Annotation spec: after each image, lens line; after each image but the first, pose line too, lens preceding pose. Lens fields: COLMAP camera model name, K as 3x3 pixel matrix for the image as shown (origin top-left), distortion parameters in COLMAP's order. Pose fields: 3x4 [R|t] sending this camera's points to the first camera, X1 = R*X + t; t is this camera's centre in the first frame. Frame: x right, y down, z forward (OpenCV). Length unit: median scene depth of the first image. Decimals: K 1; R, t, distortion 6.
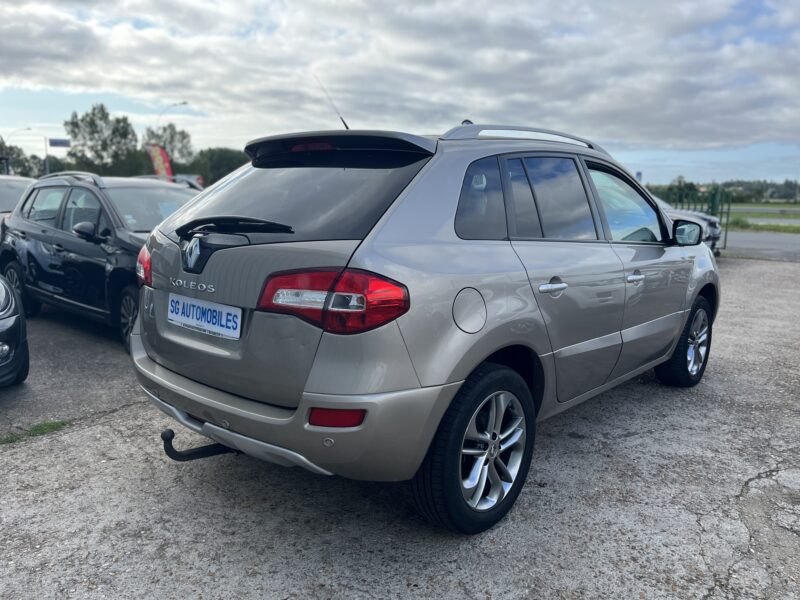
lens RADIAL K [[593.8, 0, 400.0], [0, 593.8, 300.0], [0, 0, 1]] dist [0.047009, -0.105974]
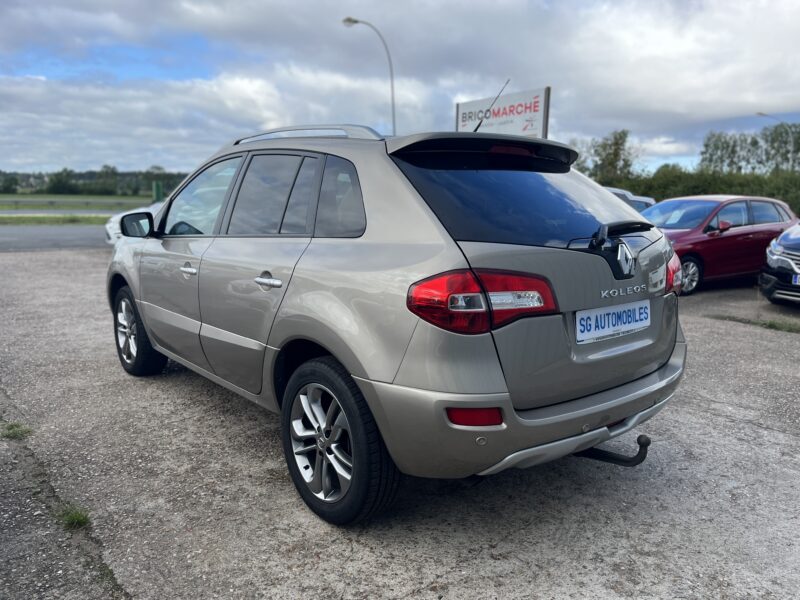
lens RADIAL K [[593.8, 0, 400.0], [0, 593.8, 300.0], [0, 0, 1]] dist [0.047009, -0.105974]
pose [[0.178273, -0.173619, 0.968543, -1.323783], [0.150335, 0.977560, 0.147565, -0.204762], [-0.972429, 0.119299, 0.200373, 1.110741]]
